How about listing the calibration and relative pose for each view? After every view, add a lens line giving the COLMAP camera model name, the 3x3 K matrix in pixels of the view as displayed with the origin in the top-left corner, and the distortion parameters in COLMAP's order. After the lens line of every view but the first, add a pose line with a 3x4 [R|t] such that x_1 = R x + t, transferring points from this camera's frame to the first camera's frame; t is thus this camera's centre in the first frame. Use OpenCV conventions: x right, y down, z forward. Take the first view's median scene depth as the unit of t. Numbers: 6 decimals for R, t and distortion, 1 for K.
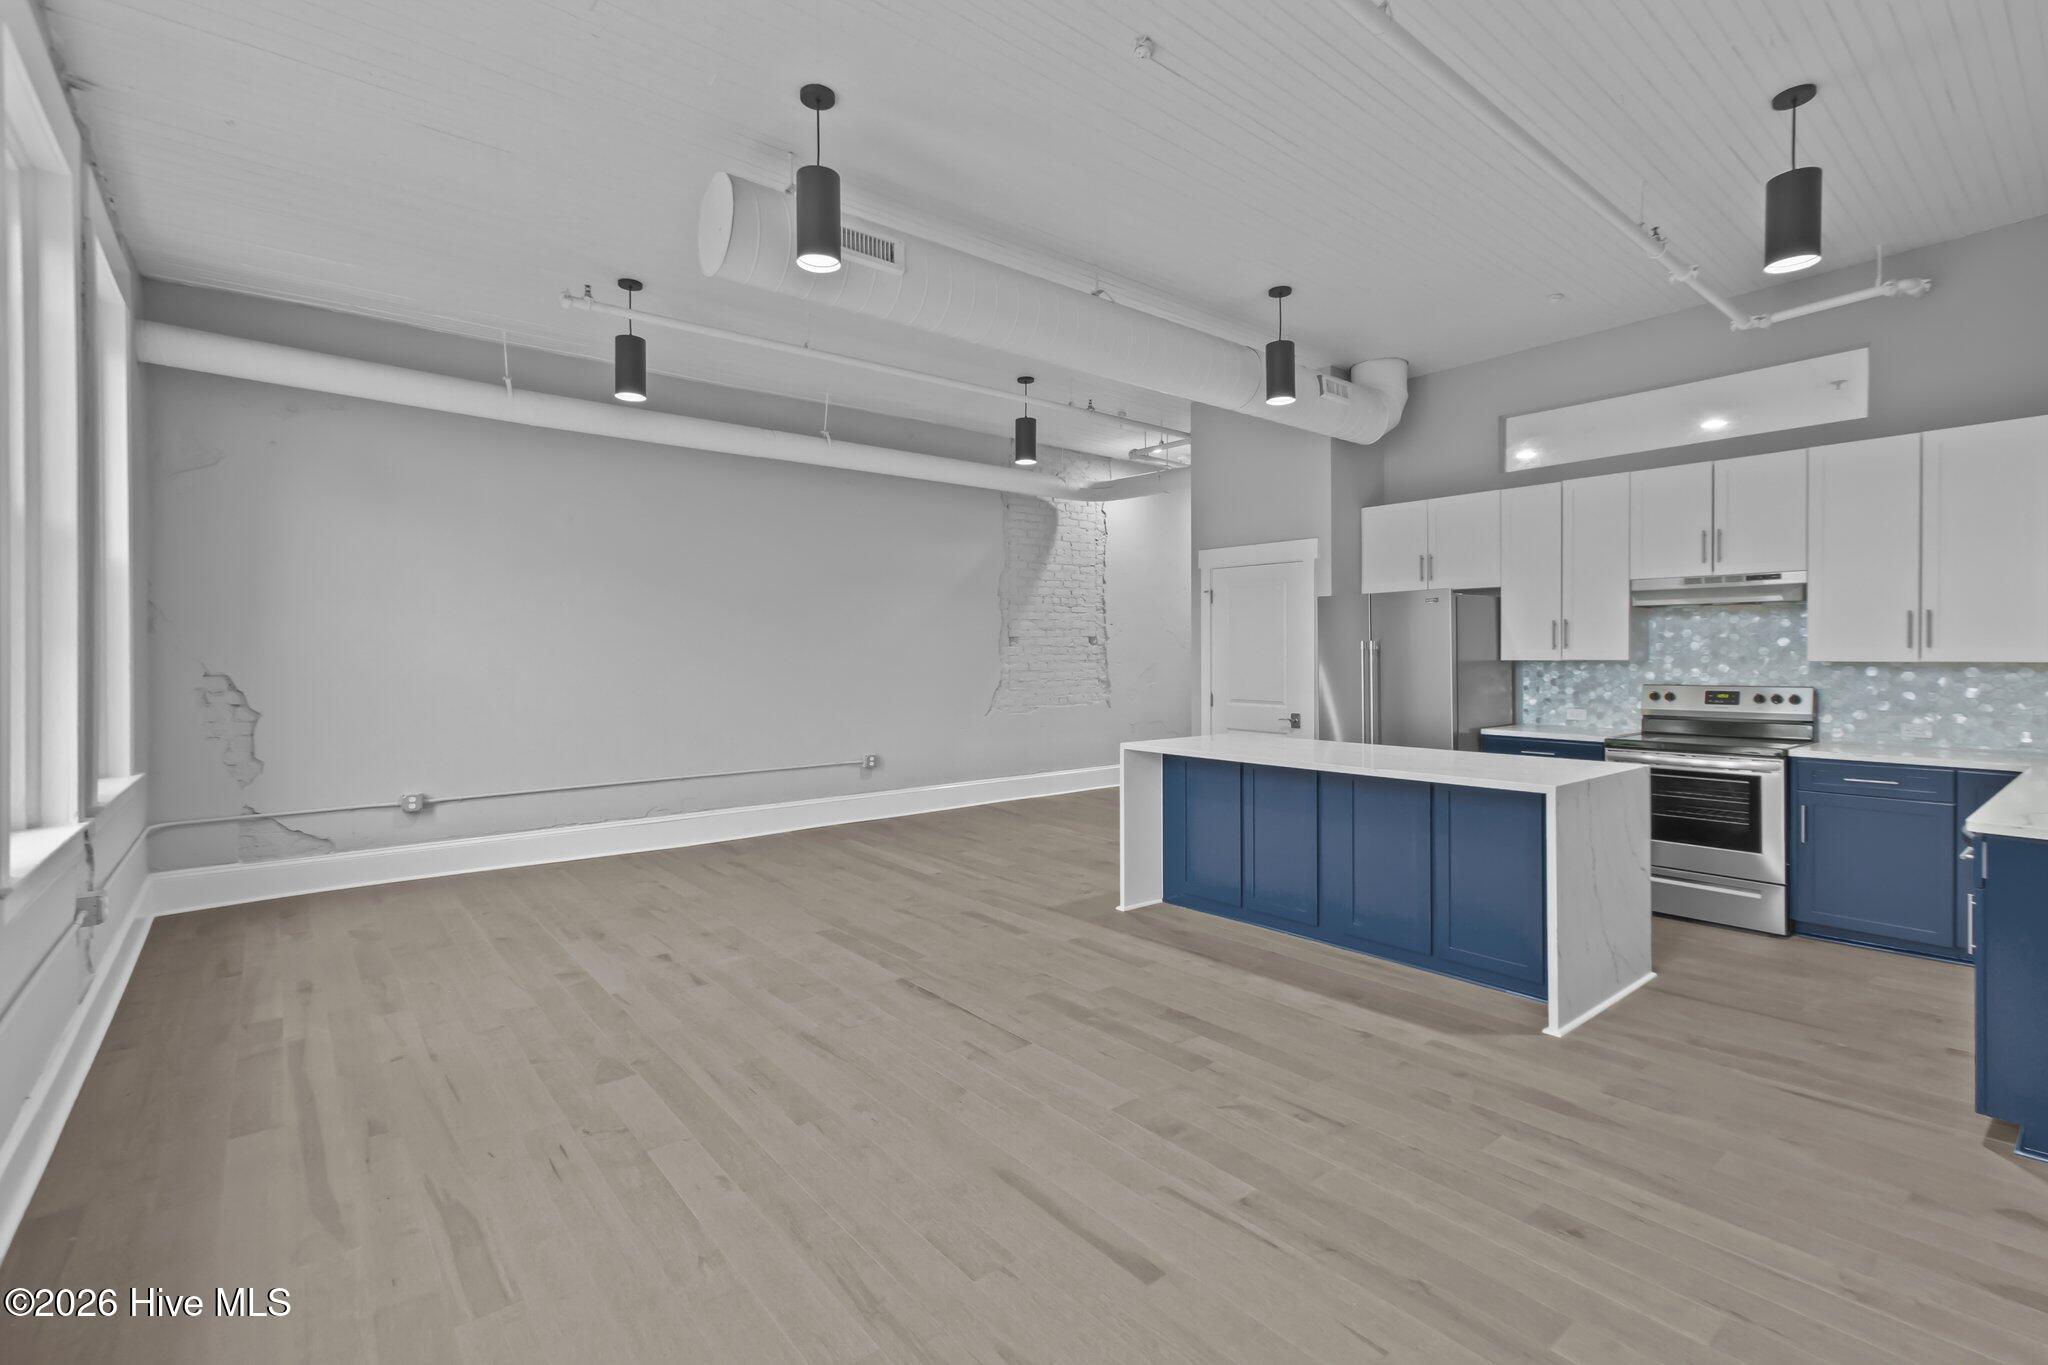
lens RADIAL K [[918.7, 0, 1024.6], [0, 918.7, 660.9], [0, 0, 1]] dist [0.014994, 0.001077]
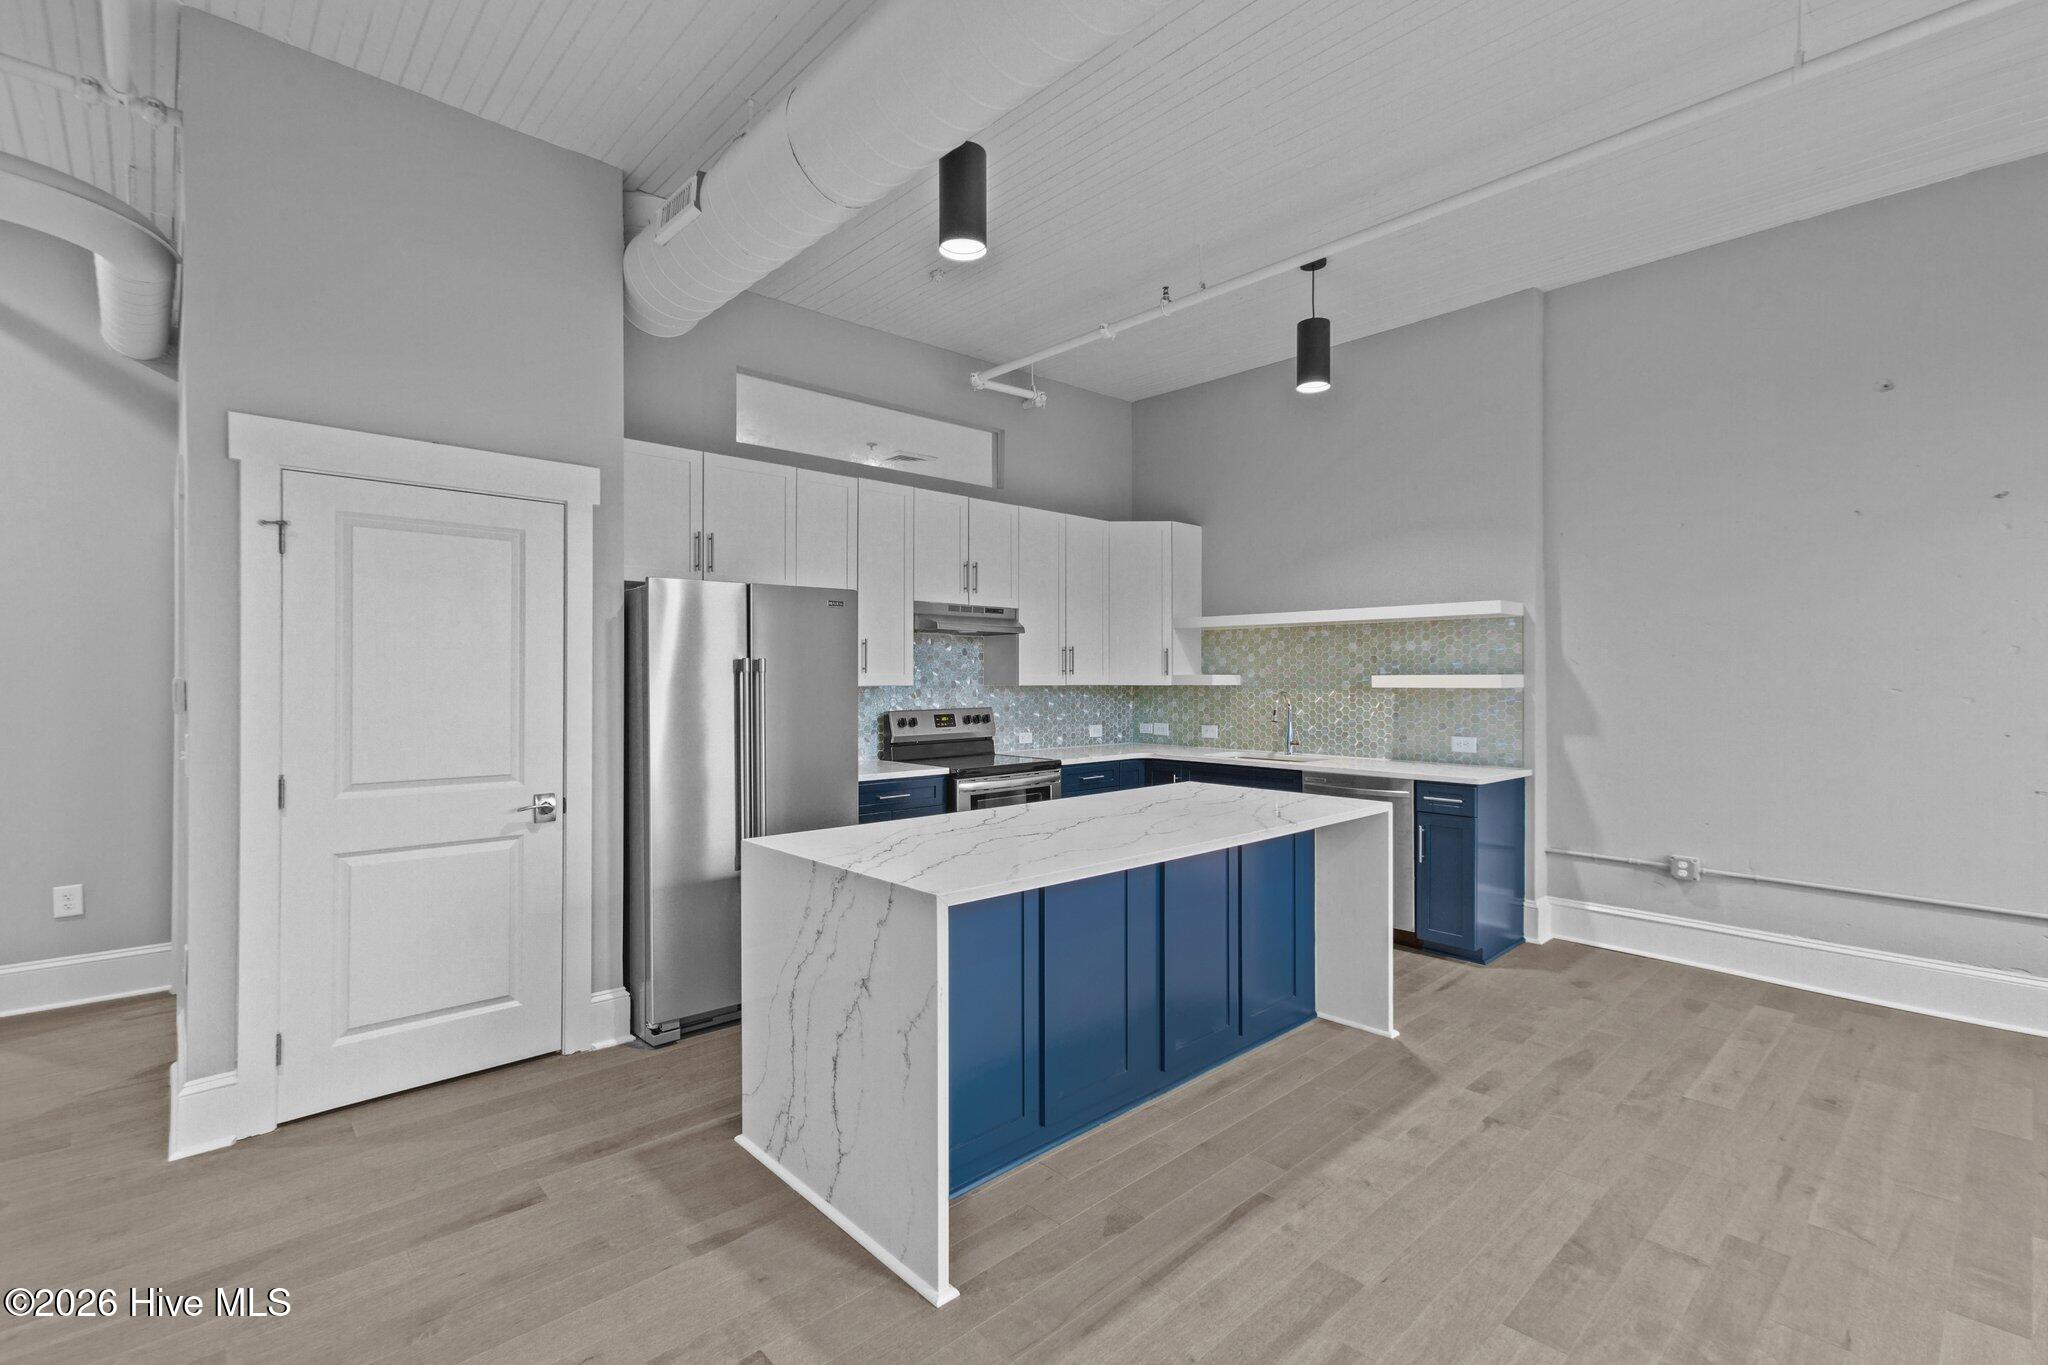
lens RADIAL K [[918.7, 0, 1029.1], [0, 918.7, 683.5], [0, 0, 1]] dist [0.014994, 0.001077]
pose [[-0.064801, -0.003990, 0.997890, -0.310370], [0.004411, 0.999981, 0.004285, -0.006651], [-0.997888, 0.004679, -0.064783, 0.996422]]
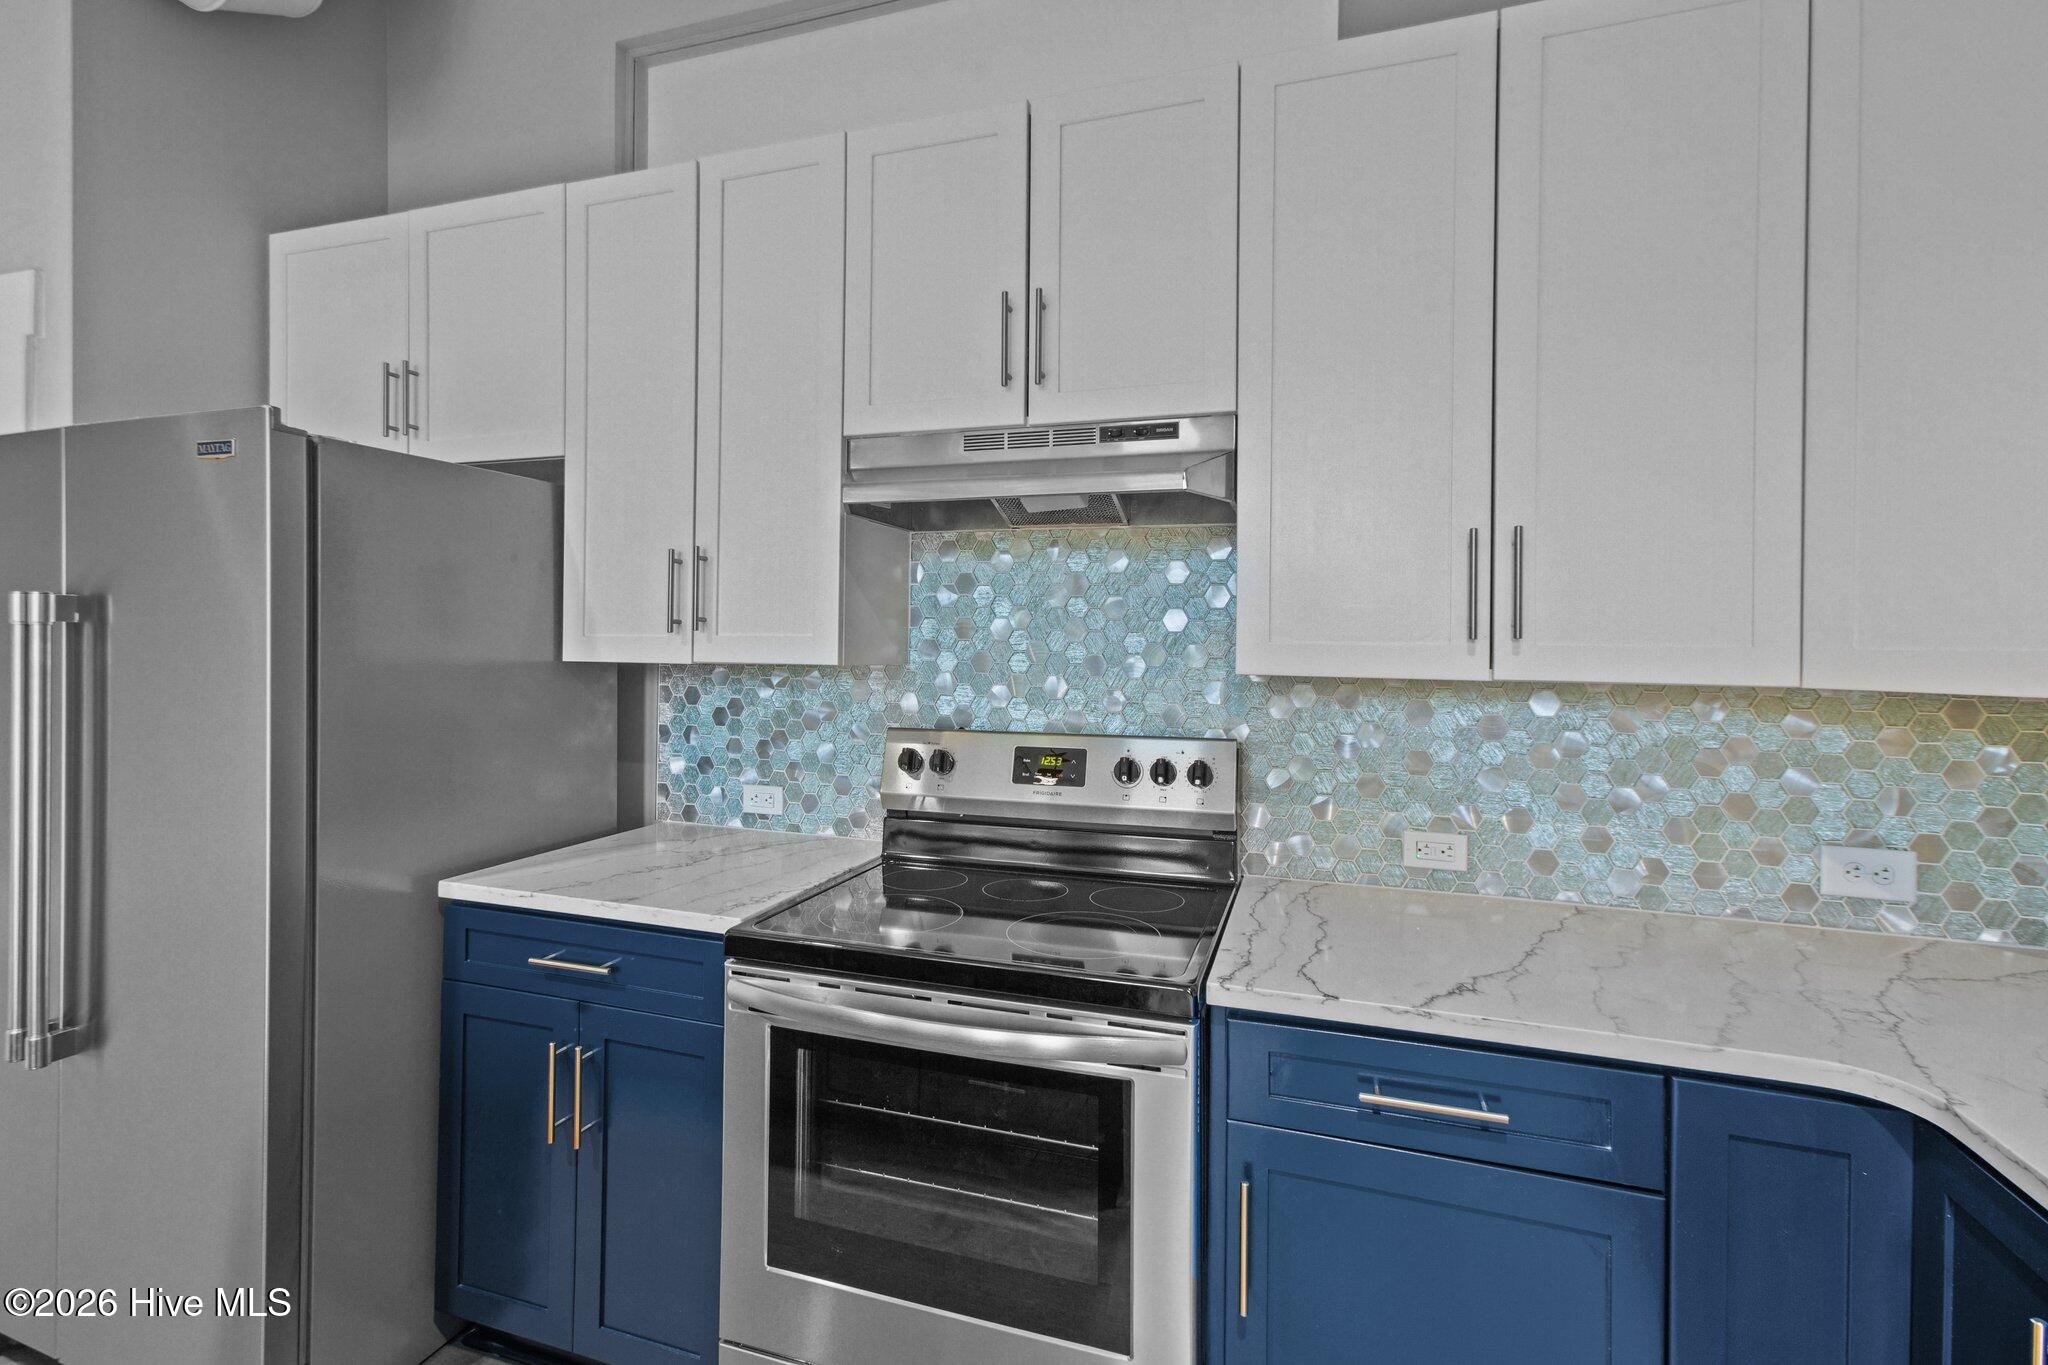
lens RADIAL K [[918.7, 0, 1021.8], [0, 918.7, 643.7], [0, 0, 1]] dist [0.014994, 0.001077]
pose [[0.842749, 0.009563, 0.538222, 0.554088], [-0.007938, 0.999954, -0.005338, -0.008164], [-0.538249, 0.000227, 0.842786, 0.707239]]
